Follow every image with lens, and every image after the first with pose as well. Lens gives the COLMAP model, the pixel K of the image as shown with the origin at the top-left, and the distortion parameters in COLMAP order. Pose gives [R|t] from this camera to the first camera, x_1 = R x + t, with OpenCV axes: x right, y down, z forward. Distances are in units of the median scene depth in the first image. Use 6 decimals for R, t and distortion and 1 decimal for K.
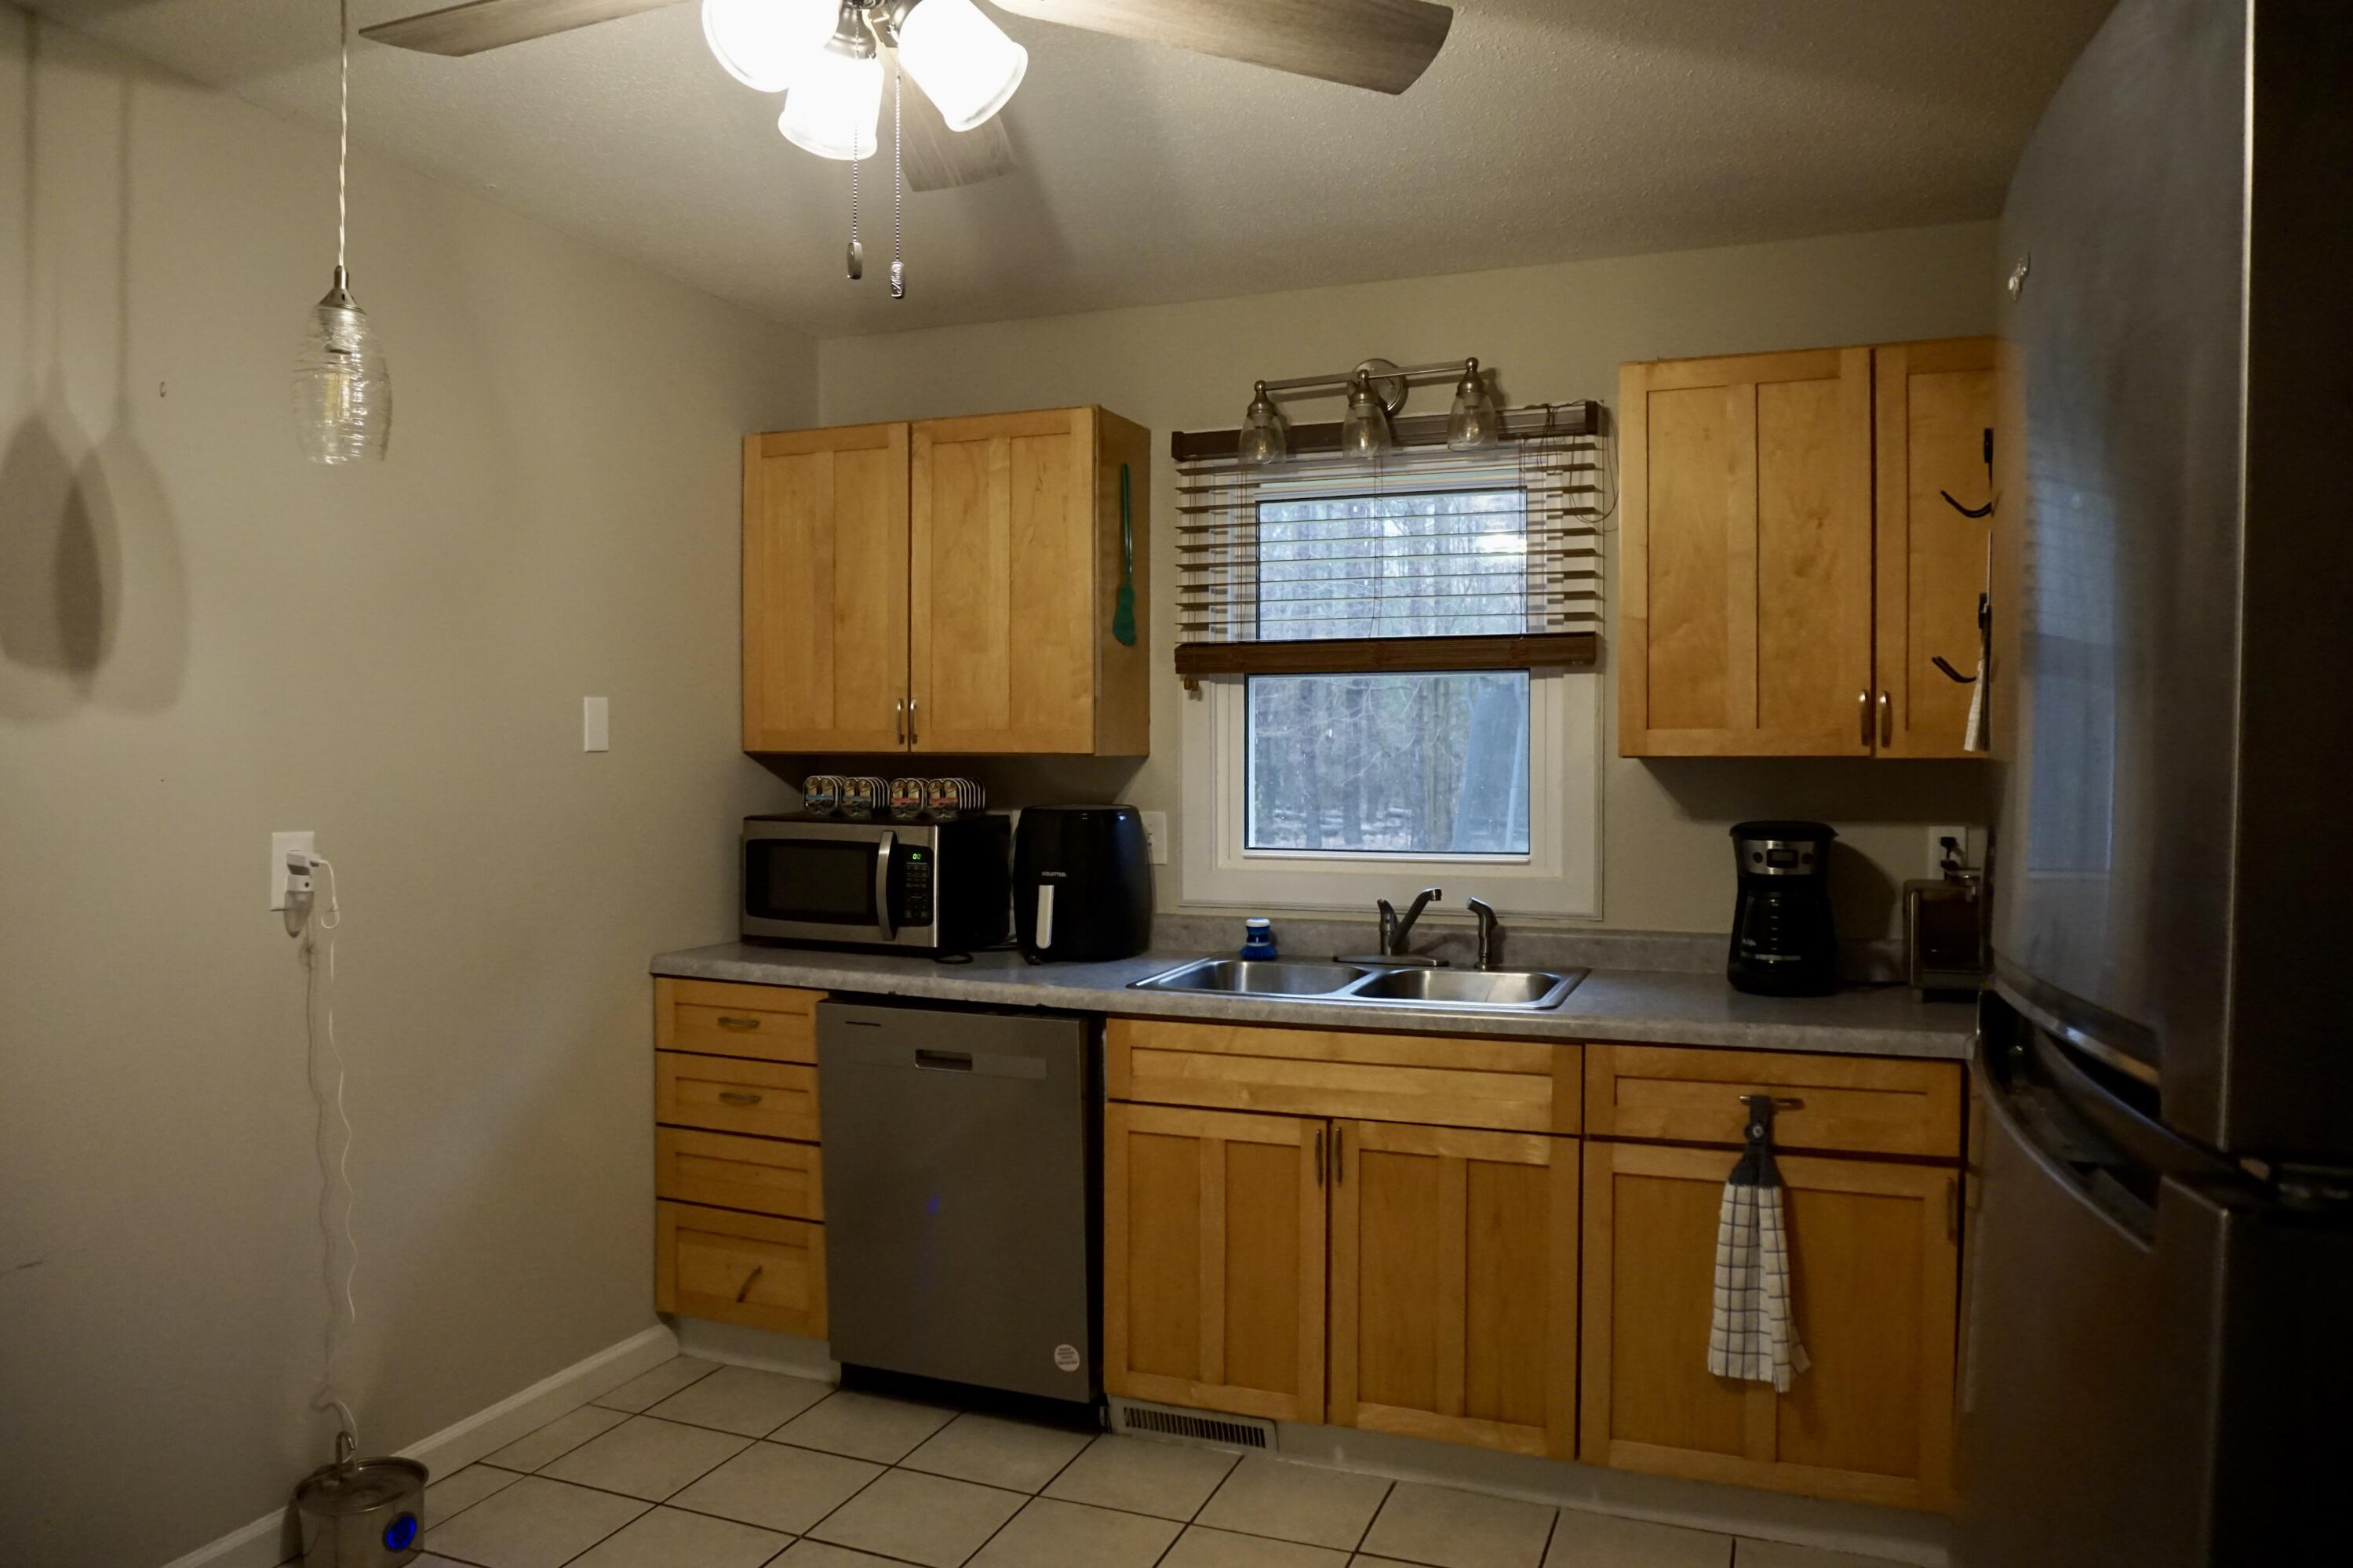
lens RADIAL K [[1591.2, 0, 1246.0], [0, 1591.2, 766.1], [0, 0, 1]] dist [-0.068154, 0.047254]
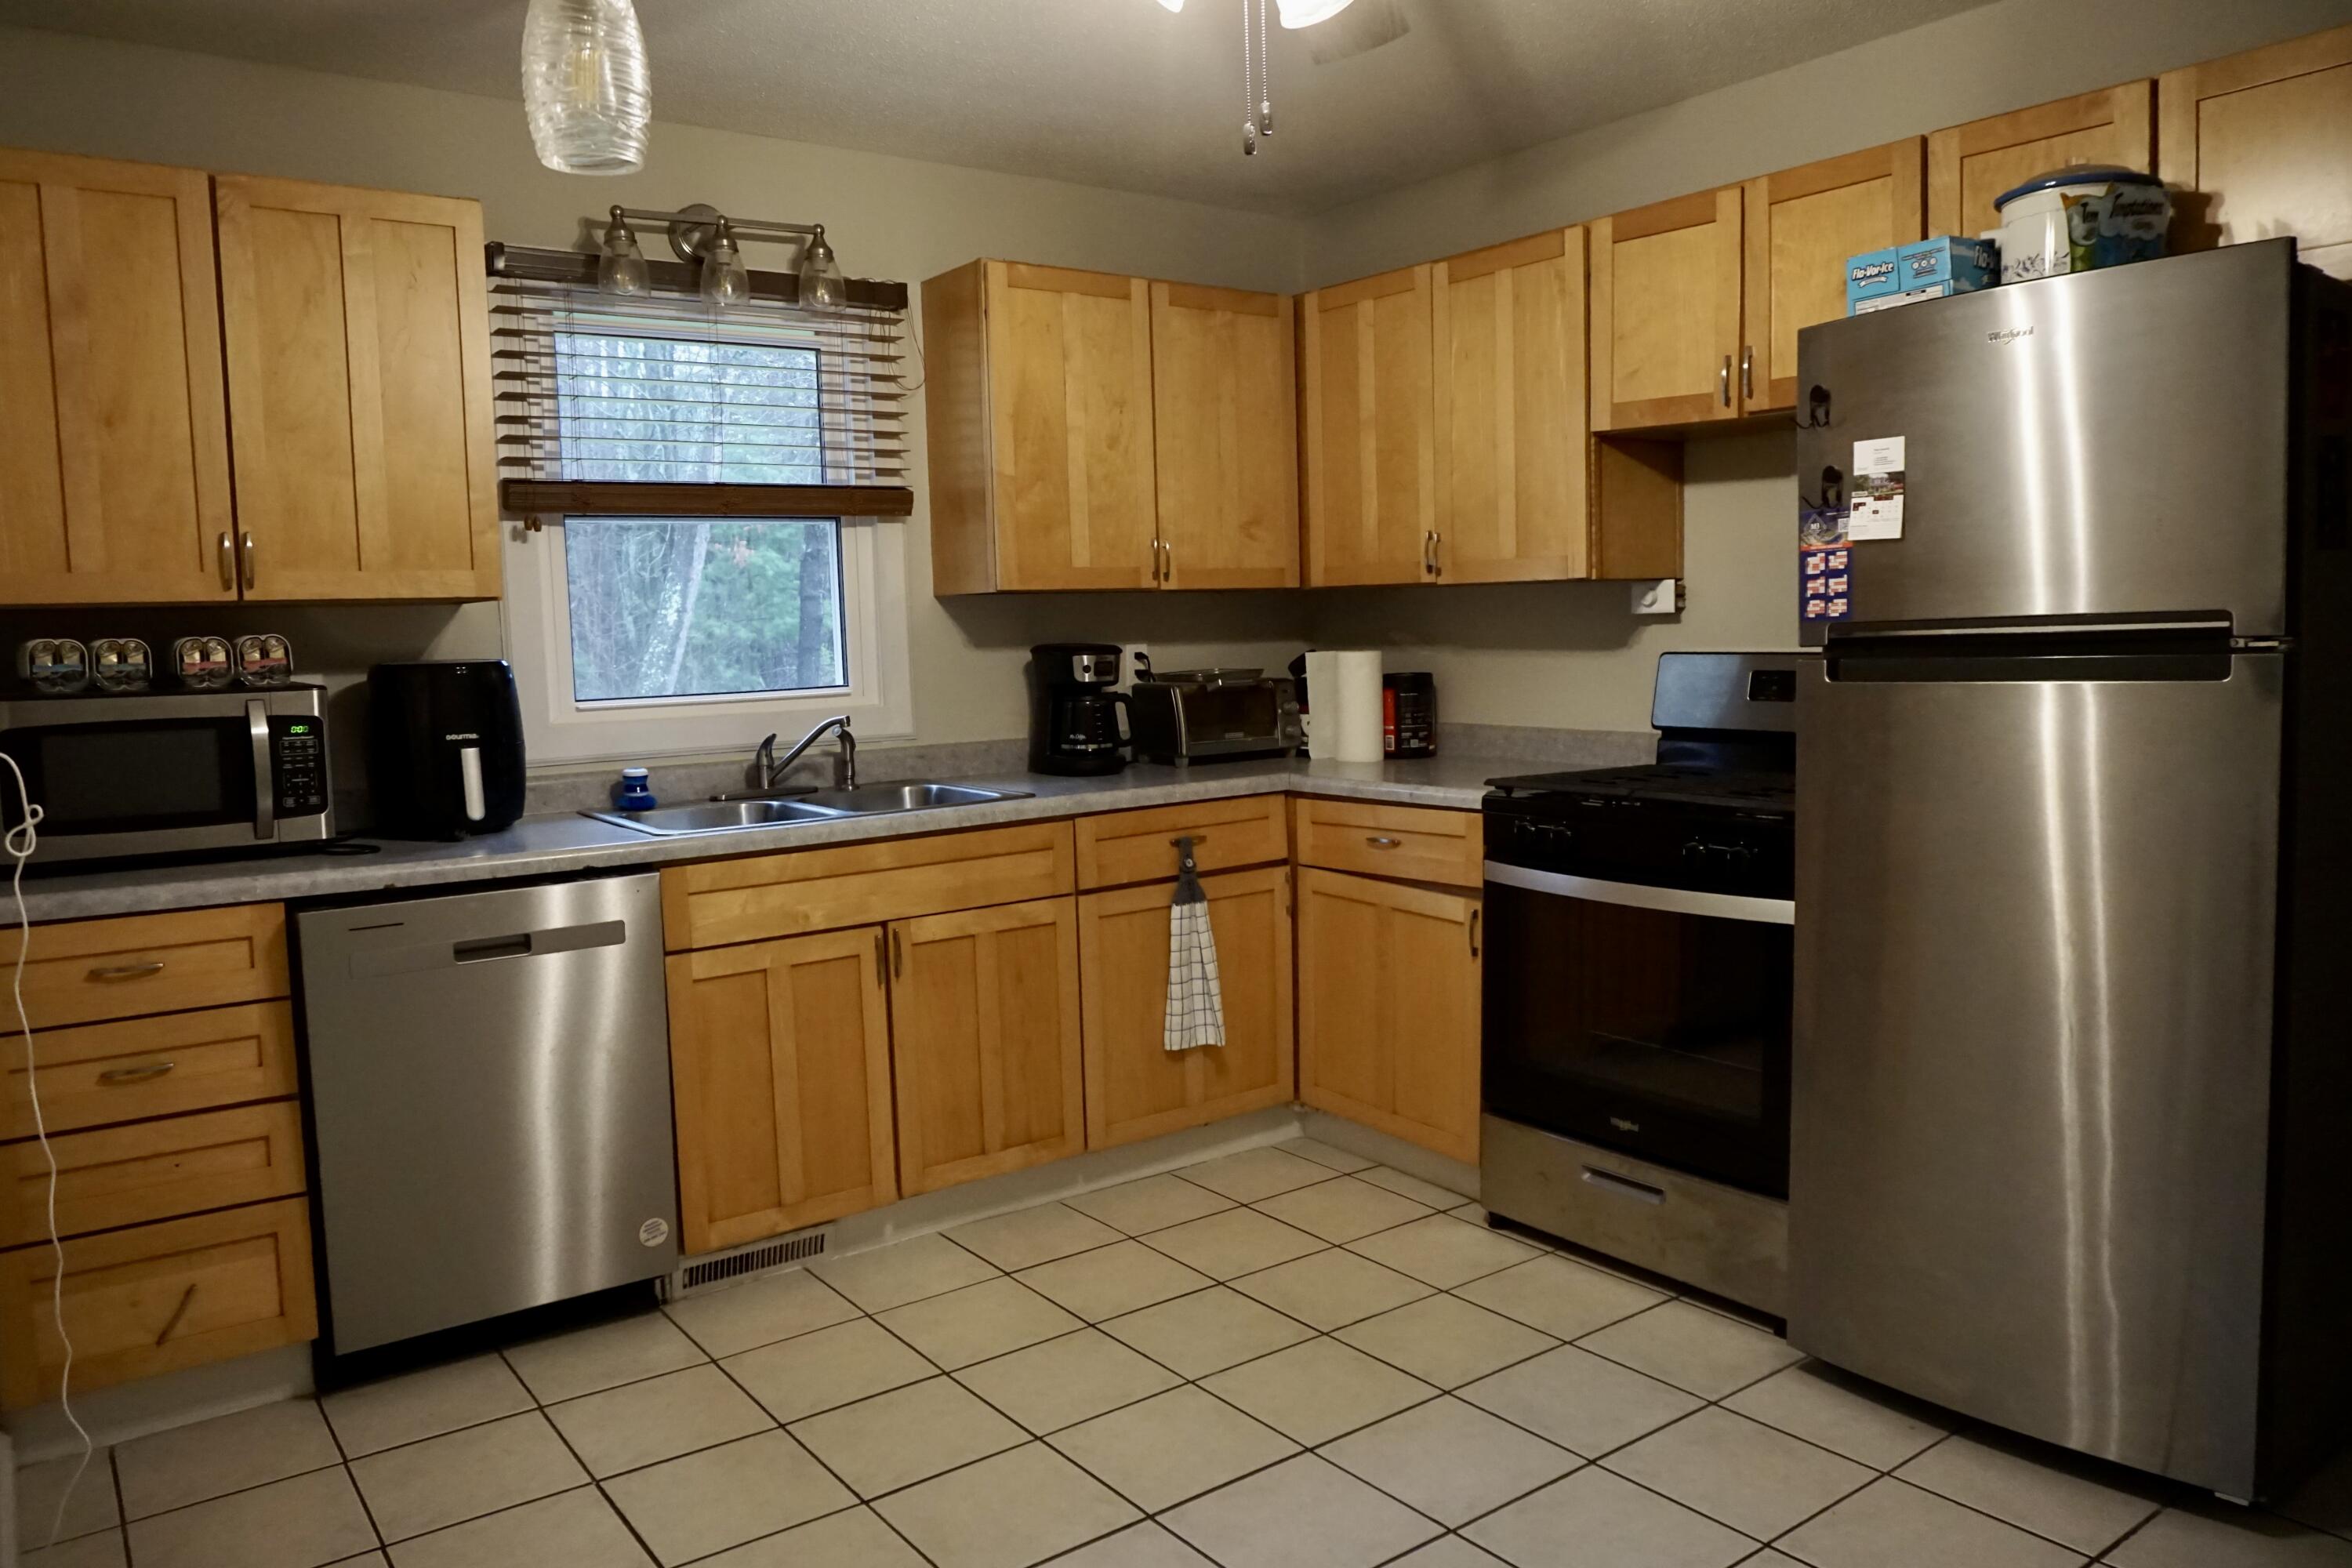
lens RADIAL K [[1627.0, 0, 1111.7], [0, 1627.0, 750.7], [0, 0, 1]] dist [-0.057012, 0.031774]
pose [[0.564825, -0.081746, 0.821152, -0.671654], [0.037528, 0.996596, 0.073398, 0.024846], [-0.824357, -0.010641, 0.565970, 0.211774]]
